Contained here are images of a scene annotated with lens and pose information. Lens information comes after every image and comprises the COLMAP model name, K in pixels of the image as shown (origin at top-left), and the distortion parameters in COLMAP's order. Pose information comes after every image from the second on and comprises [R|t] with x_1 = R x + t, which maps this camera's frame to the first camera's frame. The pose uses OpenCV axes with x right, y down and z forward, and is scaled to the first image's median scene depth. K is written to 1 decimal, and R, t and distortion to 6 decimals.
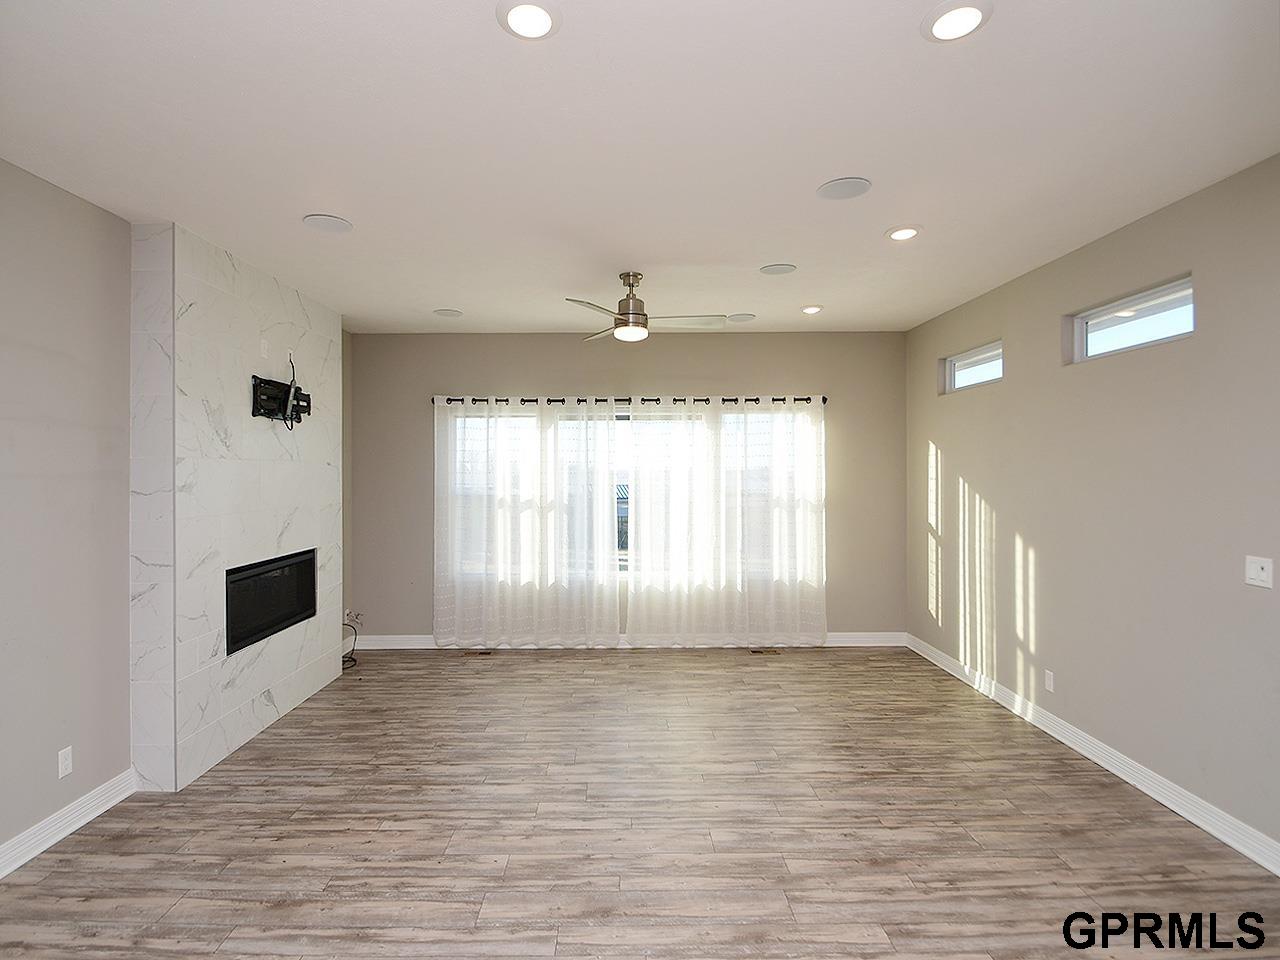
lens RADIAL K [[622.3, 0, 634.7], [0, 622.3, 468.2], [0, 0, 1]] dist [-0.005446, -0.007450]
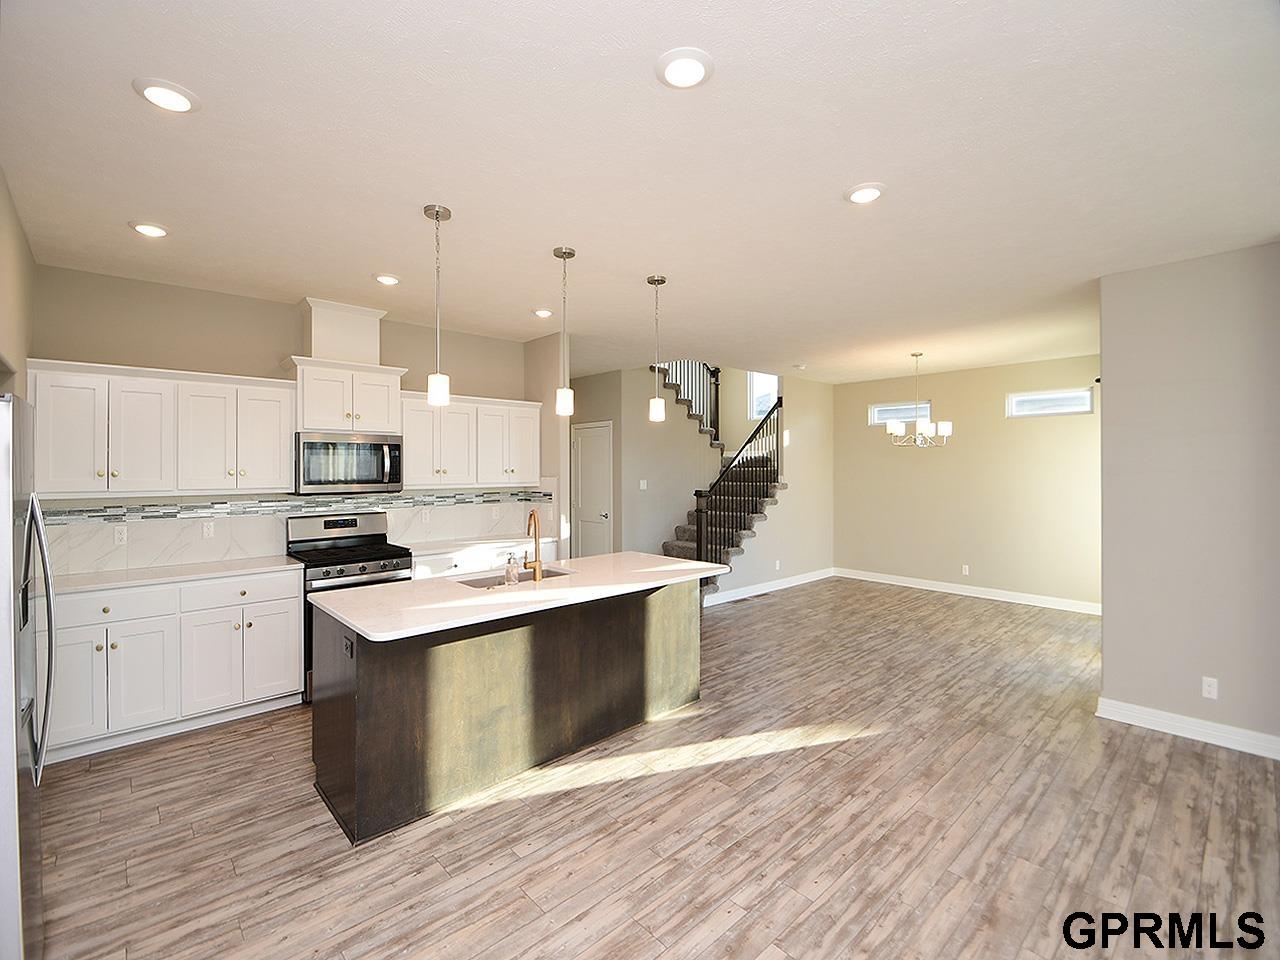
lens RADIAL K [[575.9, 0, 640.1], [0, 575.9, 470.0], [0, 0, 1]] dist [-0.000186, -0.006904]
pose [[-0.753338, 0.008104, -0.657584, 0.471263], [0.009919, 0.999950, 0.000960, -0.006165], [0.657559, -0.005799, -0.753381, 0.642417]]
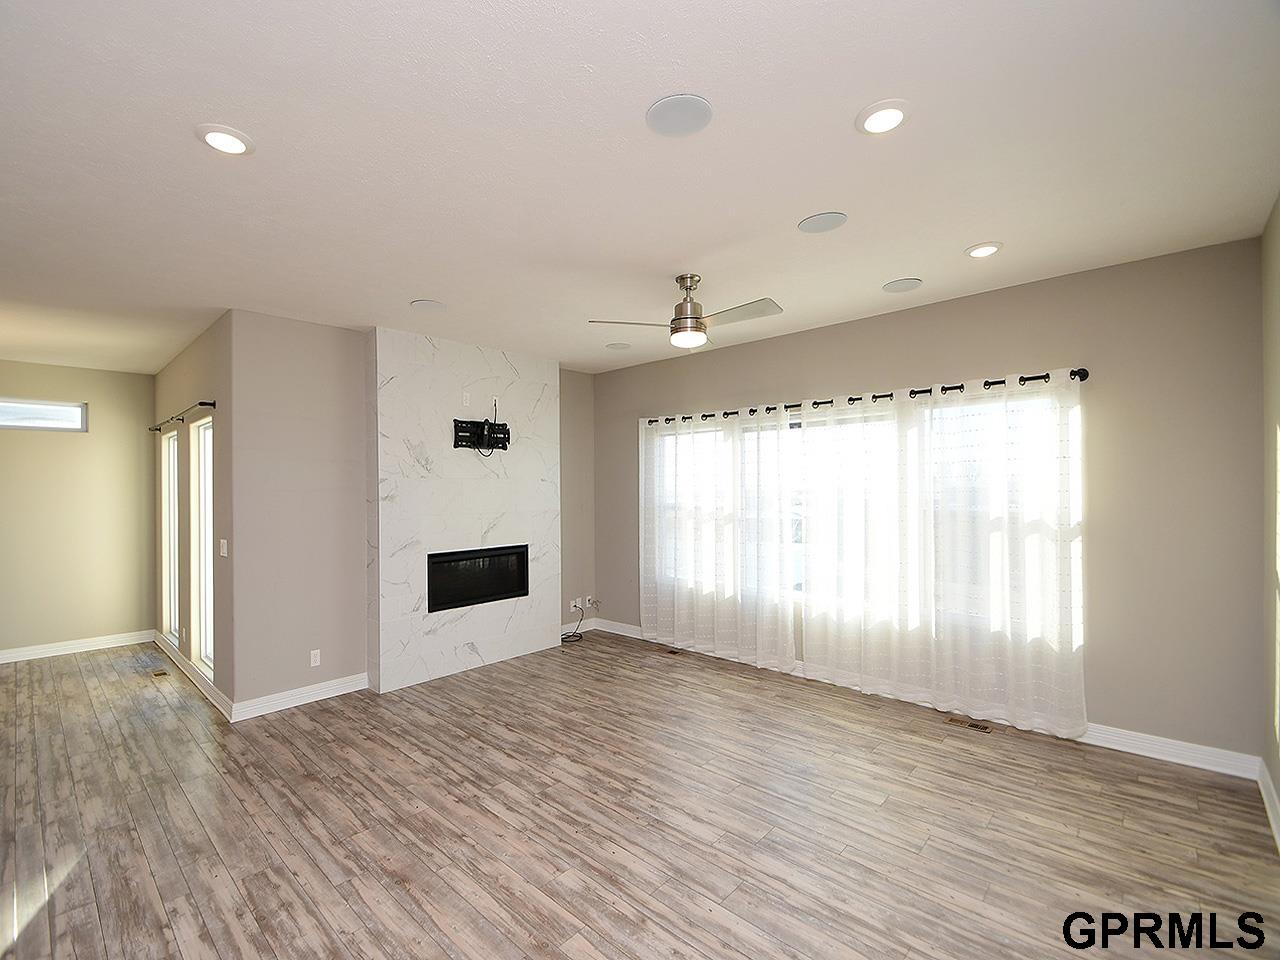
lens RADIAL K [[575.9, 0, 633.8], [0, 575.9, 488.1], [0, 0, 1]] dist [-0.000186, -0.006904]
pose [[0.719580, -0.002924, -0.694403, 0.473219], [0.012172, 0.999891, 0.008403, 0.001667], [0.694303, -0.014499, 0.719537, 0.267851]]
